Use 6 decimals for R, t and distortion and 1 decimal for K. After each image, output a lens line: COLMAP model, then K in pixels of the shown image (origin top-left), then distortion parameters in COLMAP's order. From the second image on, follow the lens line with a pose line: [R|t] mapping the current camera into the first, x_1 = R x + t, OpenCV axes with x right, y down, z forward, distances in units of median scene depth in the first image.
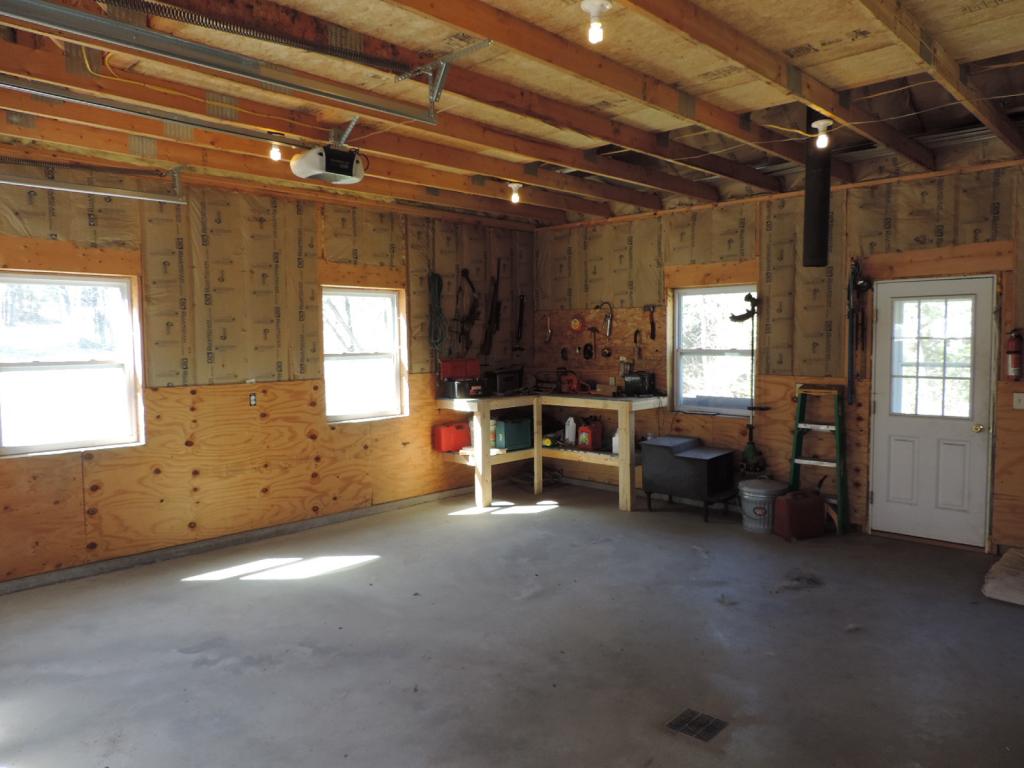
lens RADIAL K [[738.6, 0, 514.6], [0, 738.6, 390.1], [0, 0, 1]] dist [-0.008931, -0.000510]
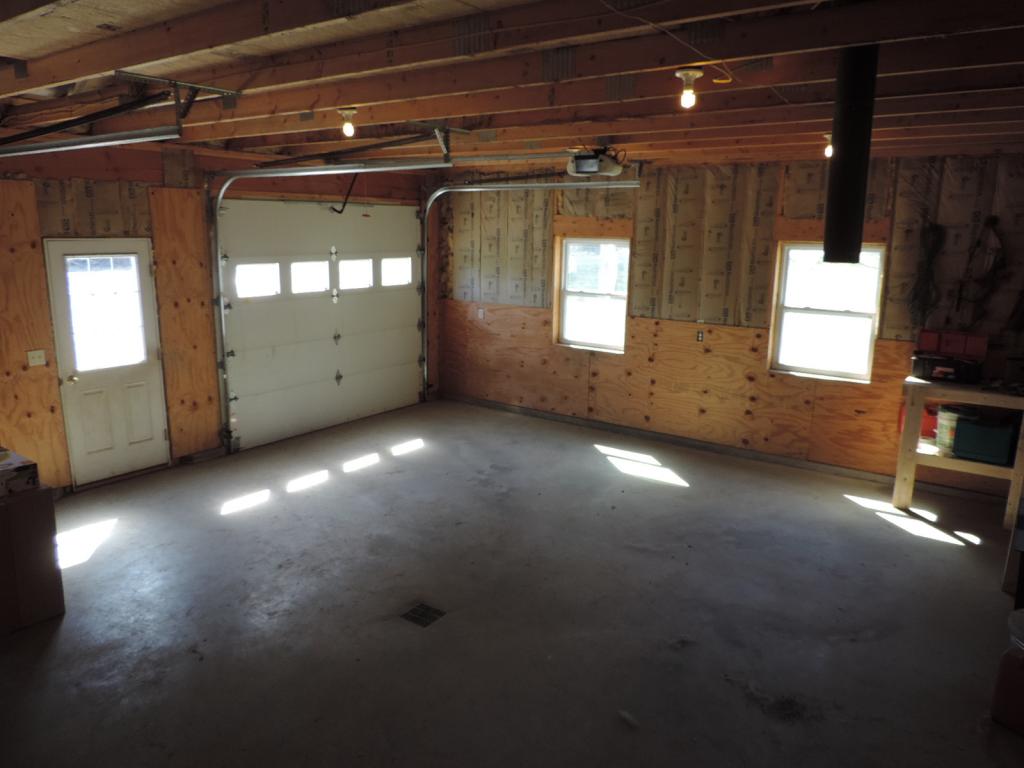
lens RADIAL K [[738.6, 0, 513.2], [0, 738.6, 380.3], [0, 0, 1]] dist [-0.008931, -0.000510]
pose [[0.127804, 0.214356, -0.968358, 0.817944], [-0.085770, 0.975096, 0.204527, -0.141473], [0.988084, 0.056917, 0.143006, 0.519186]]
